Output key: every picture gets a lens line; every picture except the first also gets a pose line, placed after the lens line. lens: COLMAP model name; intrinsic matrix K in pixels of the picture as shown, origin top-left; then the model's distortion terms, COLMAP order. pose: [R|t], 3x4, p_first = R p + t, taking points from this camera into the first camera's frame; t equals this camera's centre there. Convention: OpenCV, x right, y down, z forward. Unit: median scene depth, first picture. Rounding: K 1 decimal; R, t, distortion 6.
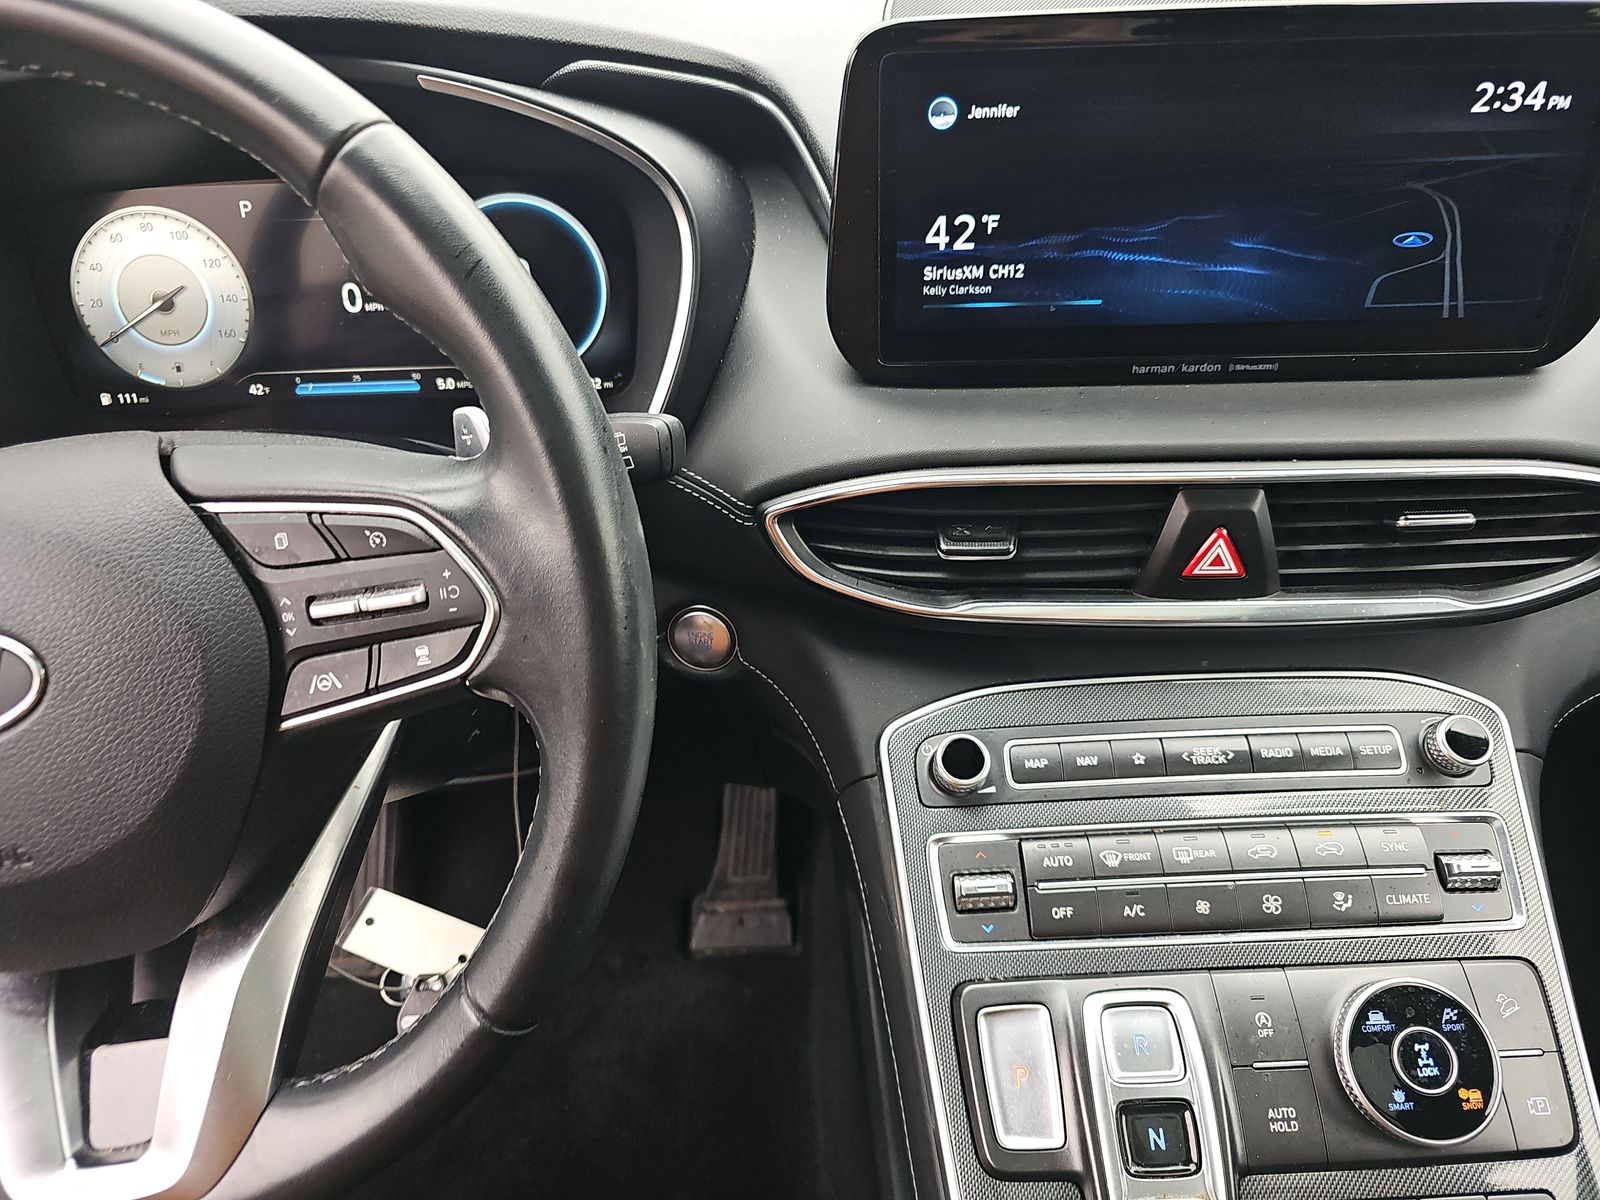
lens RADIAL K [[1144.8, 0, 800.0], [0, 1144.8, 600.0], [0, 0, 1]] dist [0.045737, -0.054666]
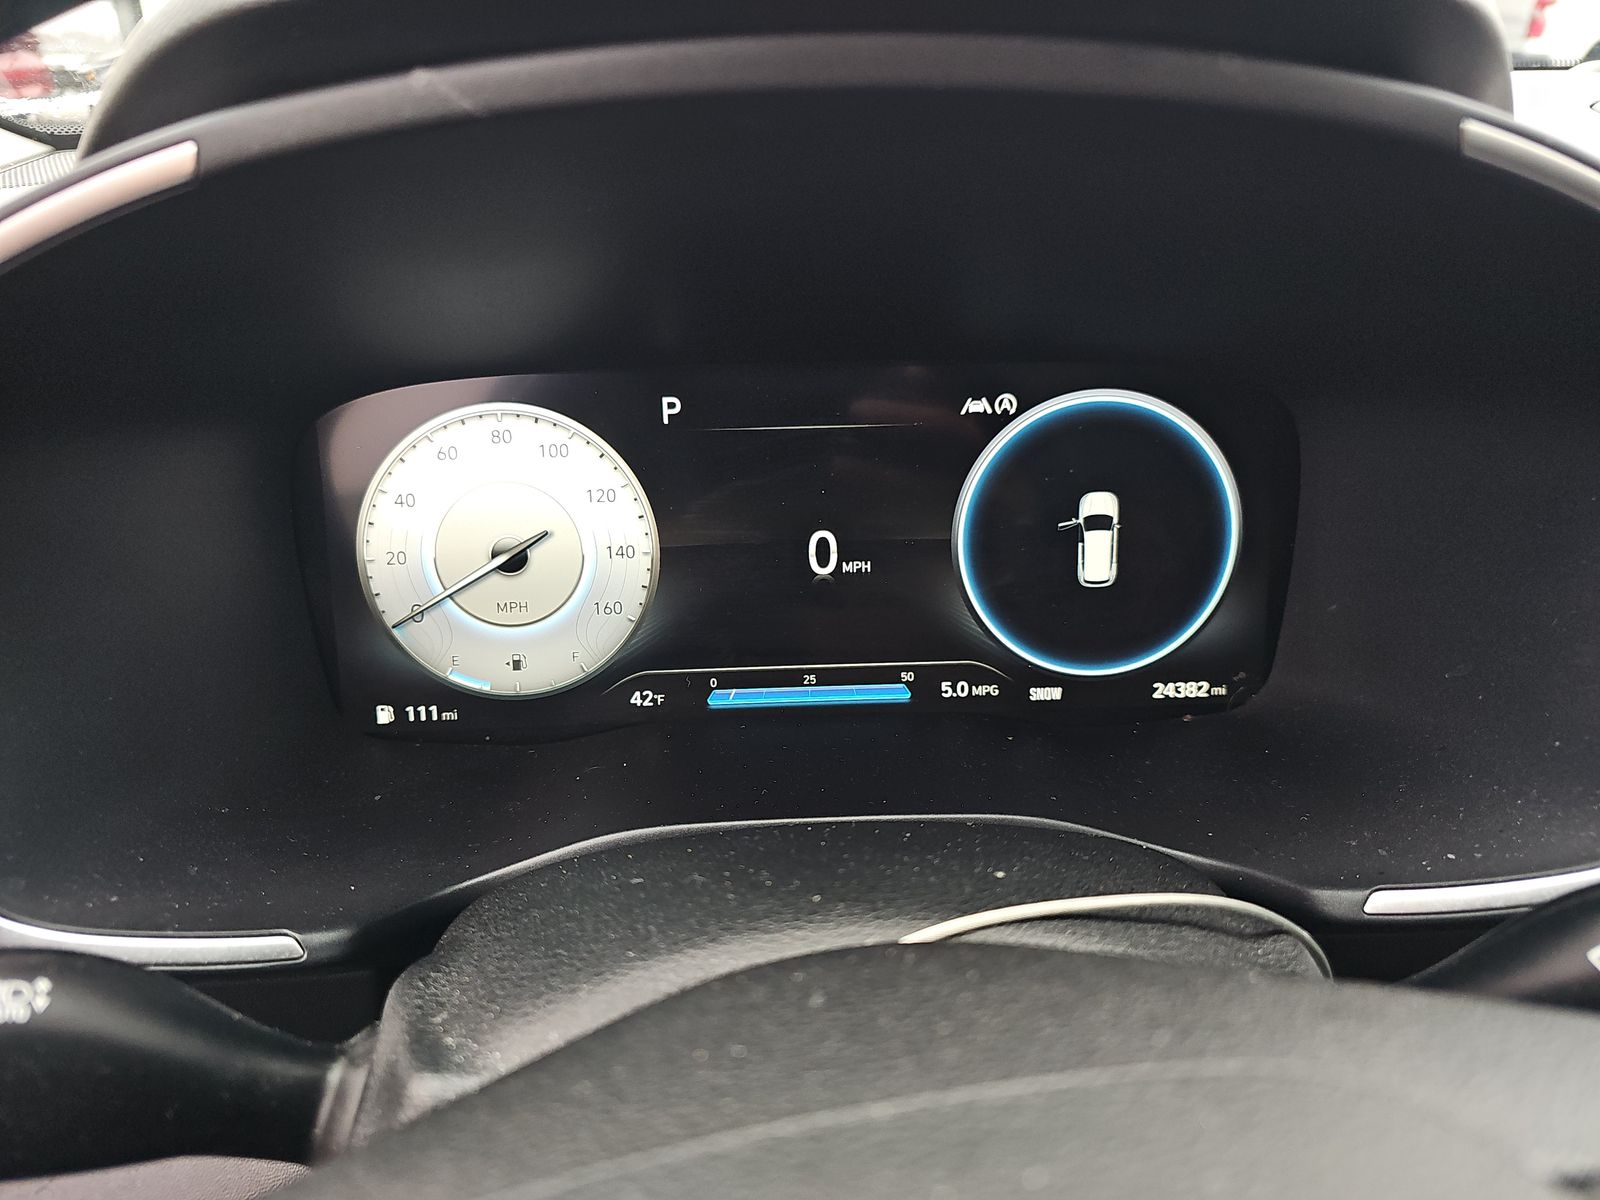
lens RADIAL K [[1144.8, 0, 800.0], [0, 1144.8, 600.0], [0, 0, 1]] dist [0.045737, -0.054666]
pose [[0.999080, 0.006924, 0.042312, -0.571647], [0.000925, 0.983165, -0.182720, -0.170850], [-0.042865, 0.182591, 0.982254, 0.556268]]
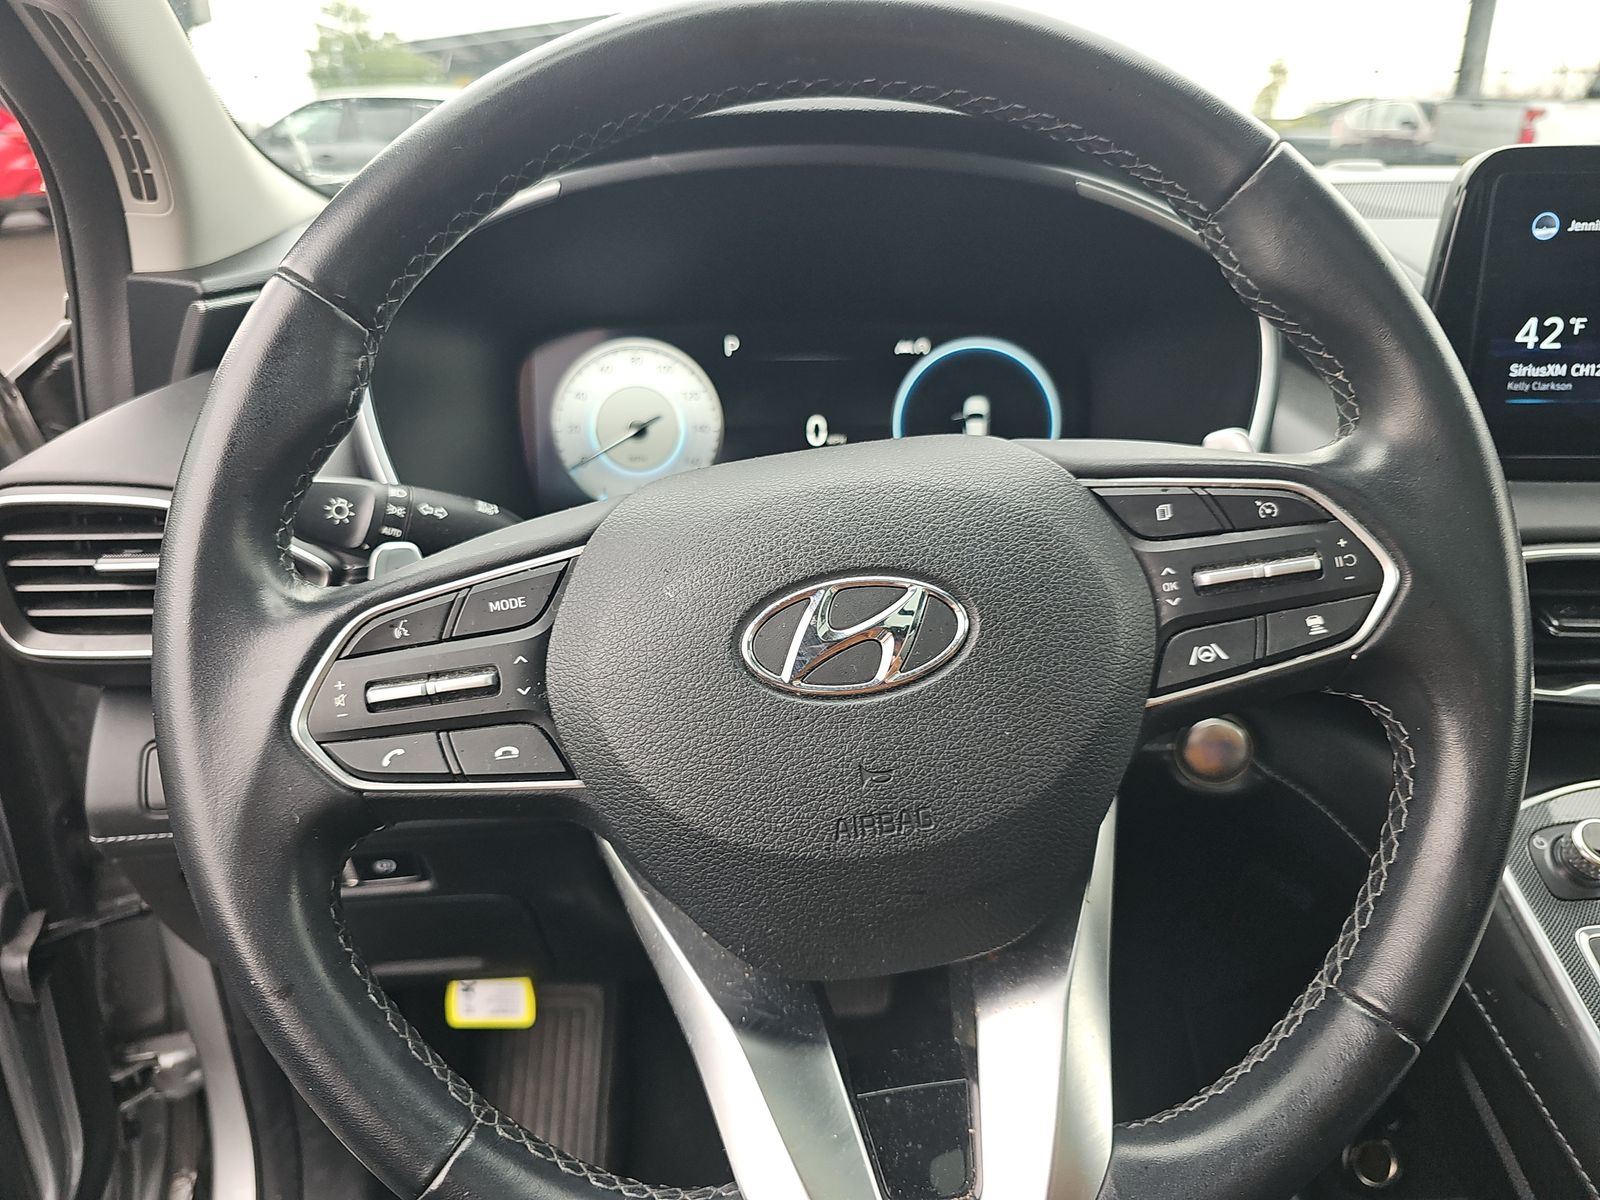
lens RADIAL K [[1144.8, 0, 800.0], [0, 1144.8, 600.0], [0, 0, 1]] dist [0.045737, -0.054666]
pose [[0.999211, 0.024748, 0.031054, -0.580598], [-0.015955, 0.966349, -0.256738, 0.208989], [-0.036363, 0.256040, 0.965982, 0.040680]]
